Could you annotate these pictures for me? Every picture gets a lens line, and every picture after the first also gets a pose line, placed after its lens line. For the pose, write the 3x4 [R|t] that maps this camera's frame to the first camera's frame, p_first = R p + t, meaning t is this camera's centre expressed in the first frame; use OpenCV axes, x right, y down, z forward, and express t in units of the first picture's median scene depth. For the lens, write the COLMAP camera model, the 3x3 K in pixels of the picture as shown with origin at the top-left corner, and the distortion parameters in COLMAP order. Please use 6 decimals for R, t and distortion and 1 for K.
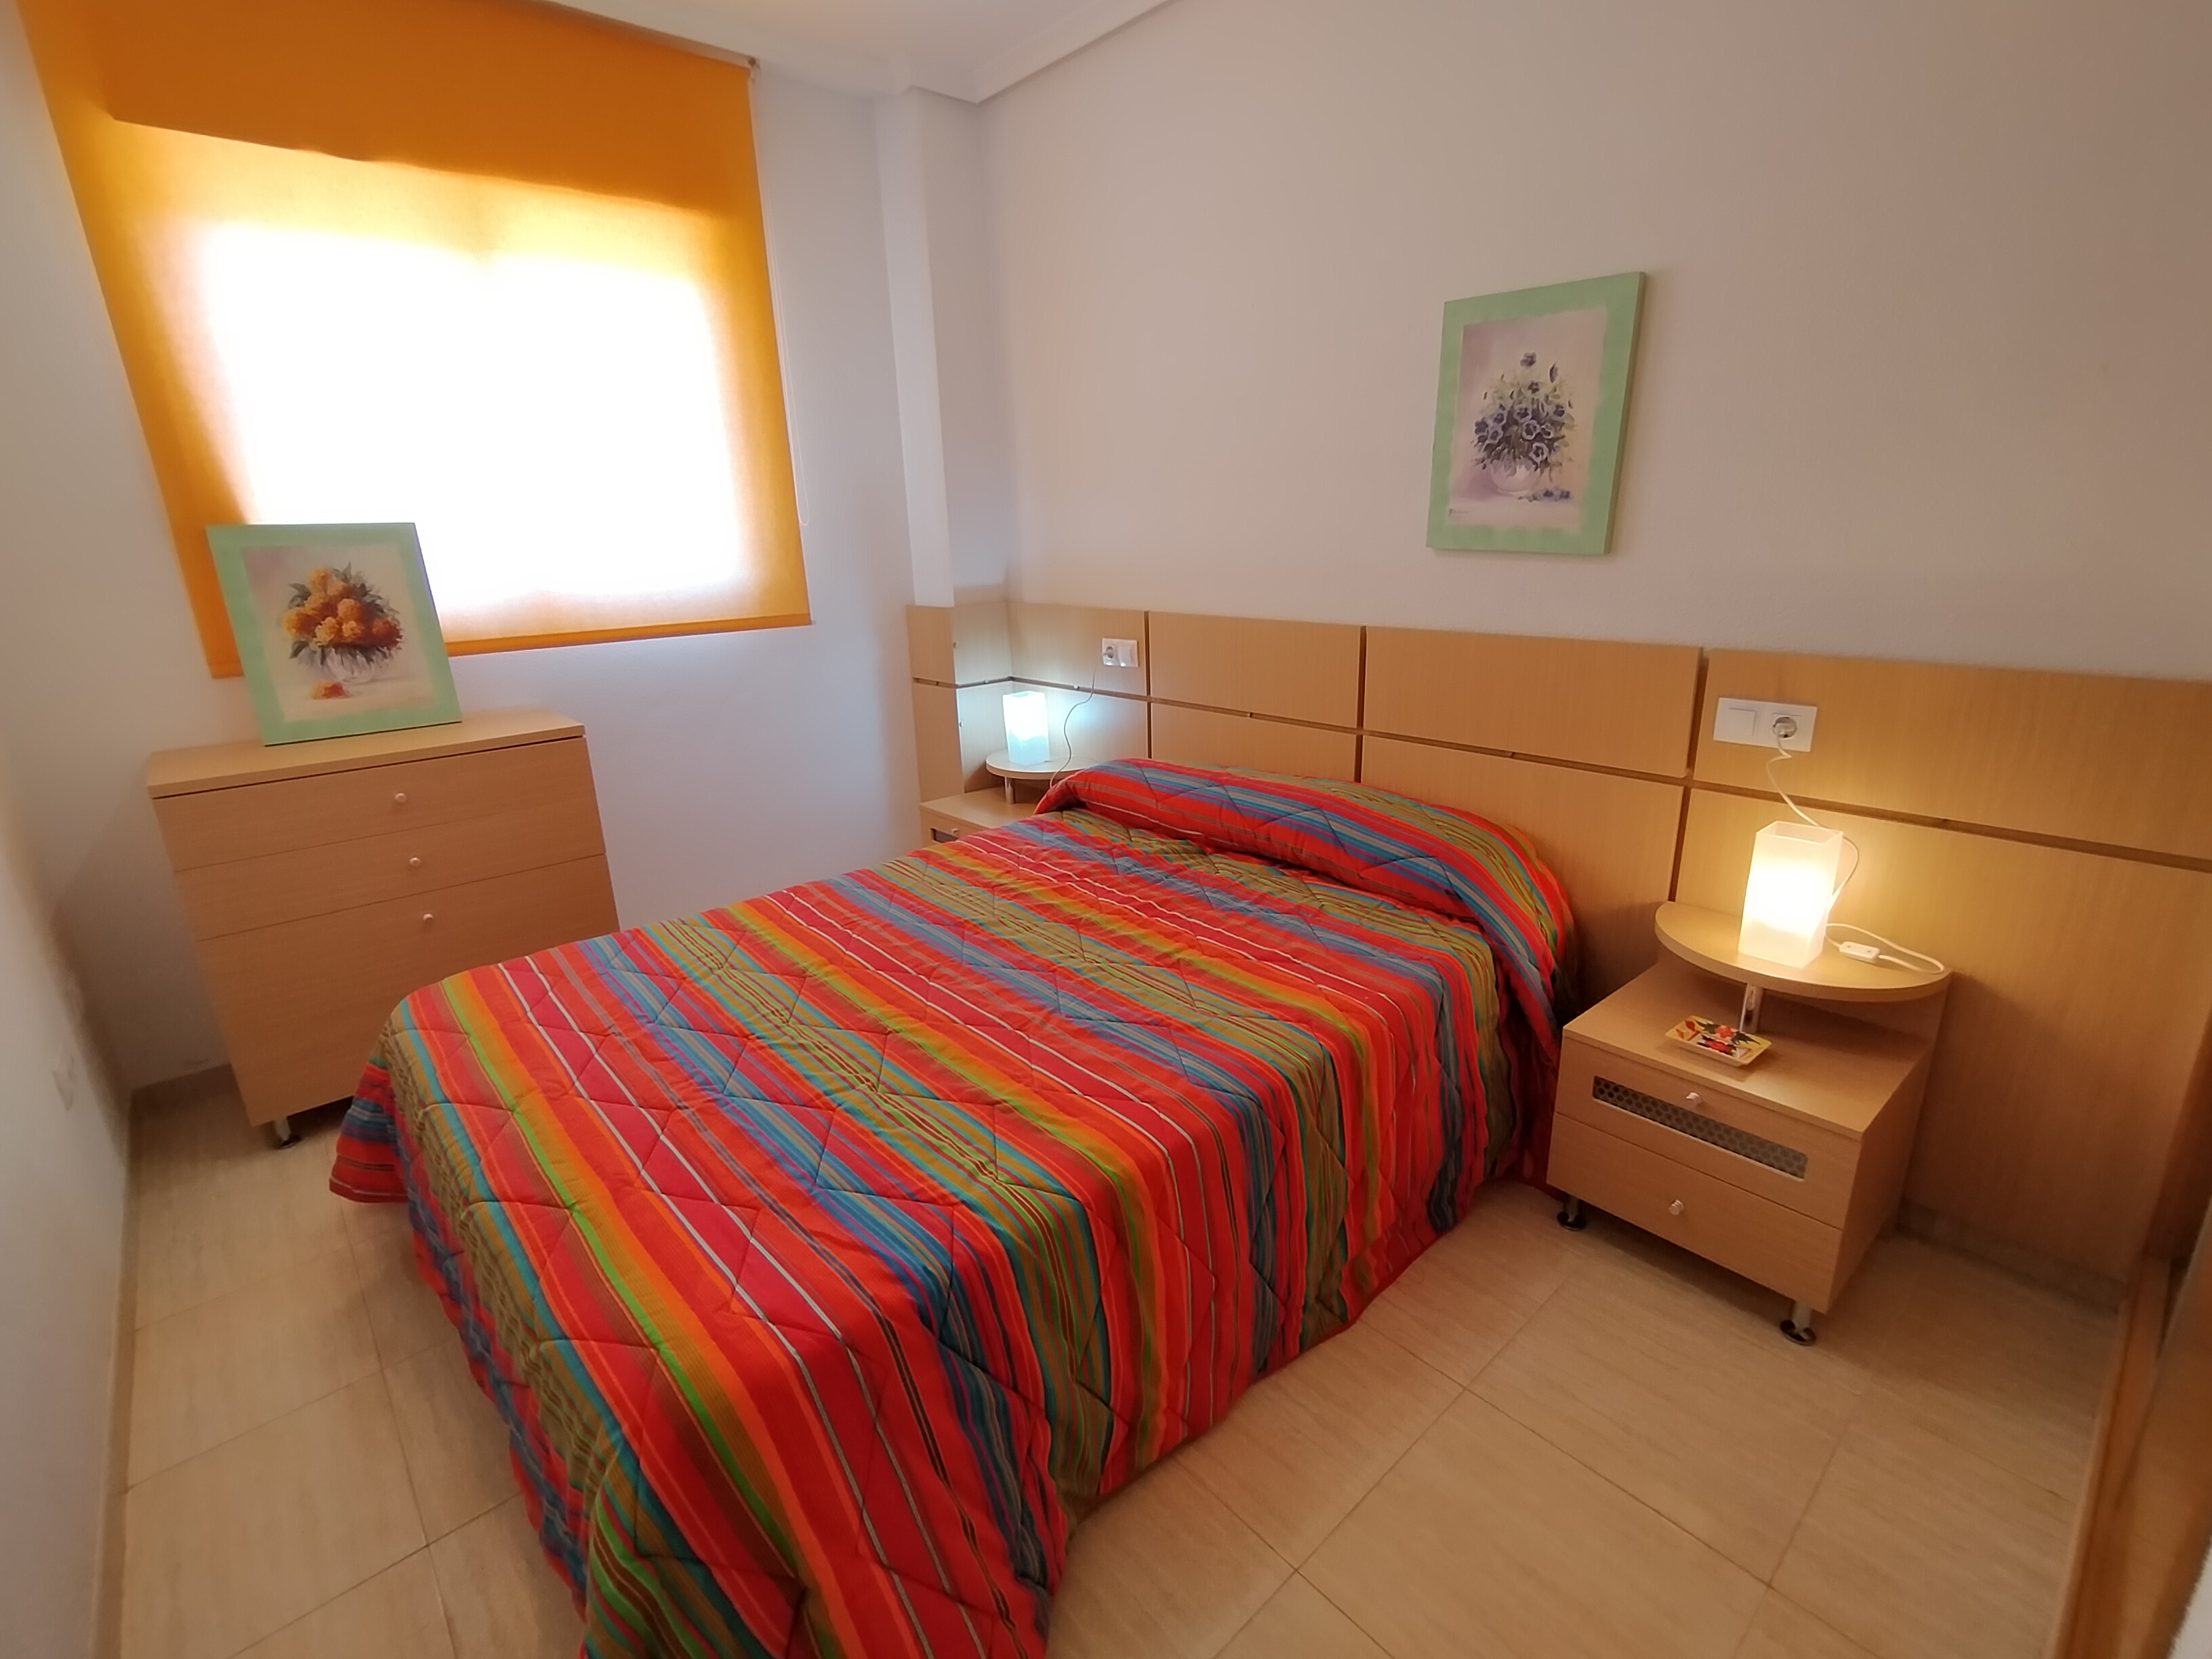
lens RADIAL K [[1027.5, 0, 1106.0], [0, 1027.5, 829.5], [0, 0, 1]] dist [0.000642, 0.000339]
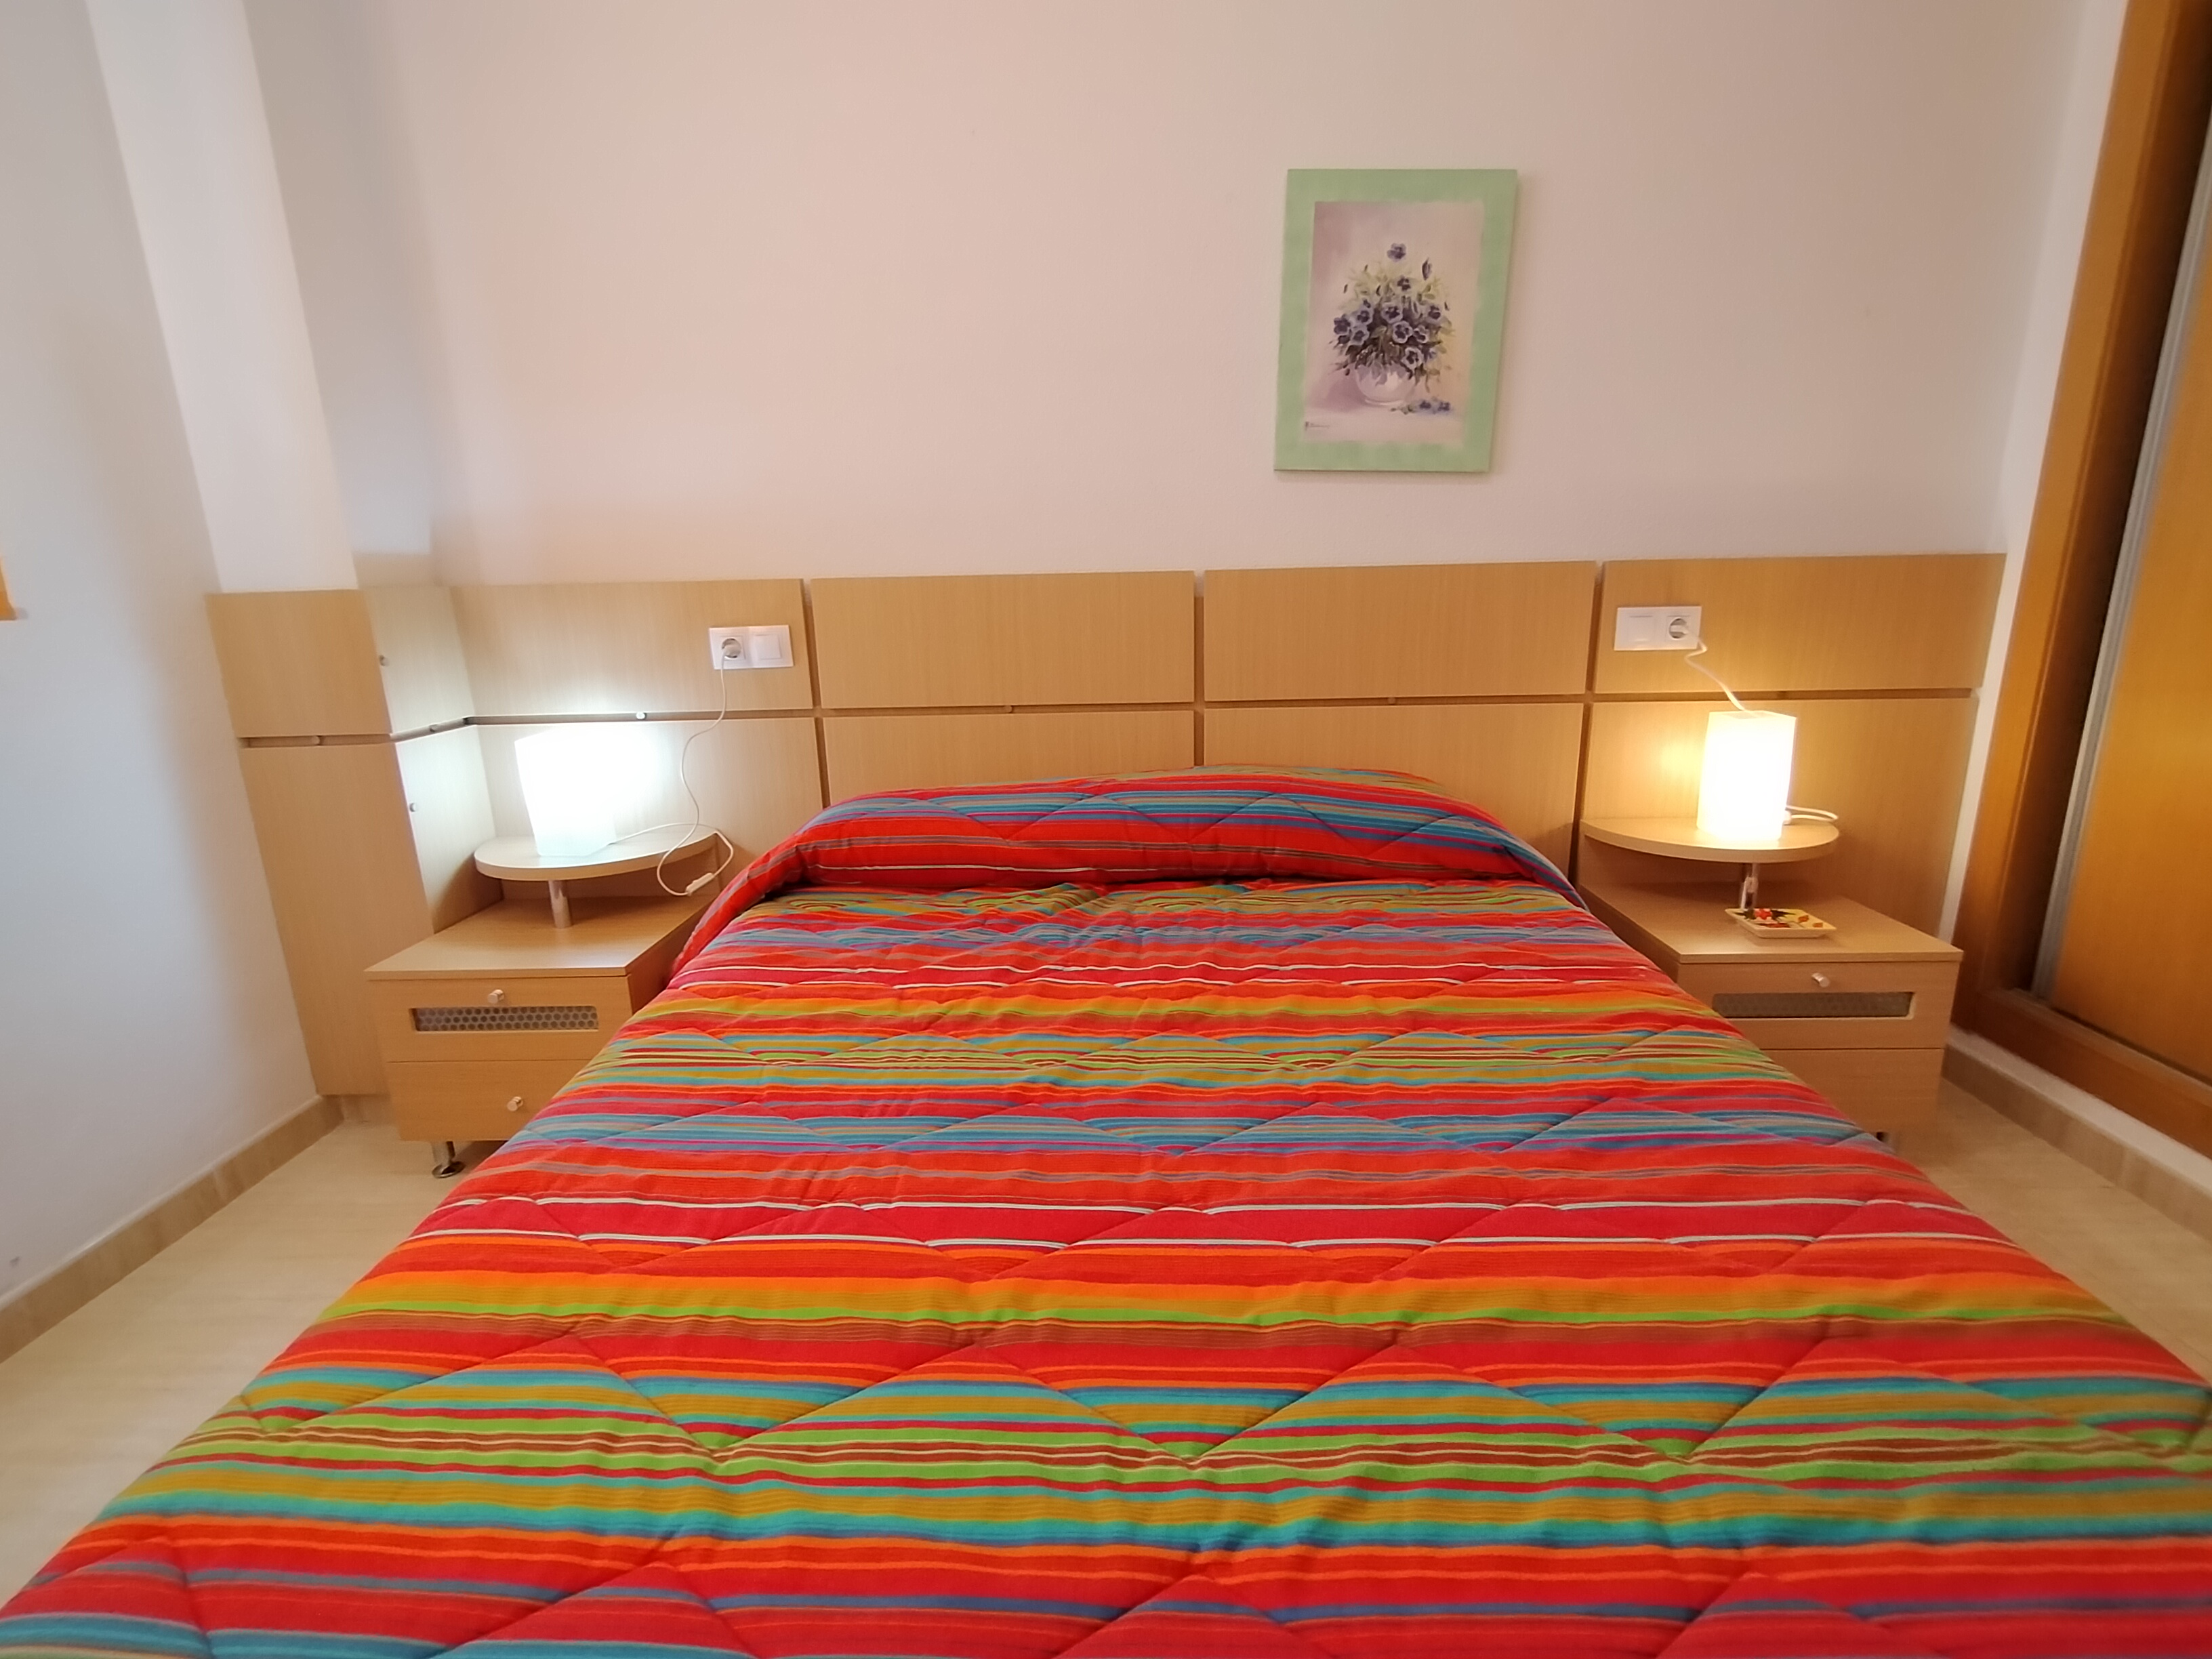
lens RADIAL K [[1027.5, 0, 1106.0], [0, 1027.5, 829.5], [0, 0, 1]] dist [0.000642, 0.000339]
pose [[0.672569, -0.163780, 0.721683, -0.464839], [0.215905, 0.976203, 0.020330, -0.038983], [-0.707839, 0.142141, 0.691925, 0.609251]]
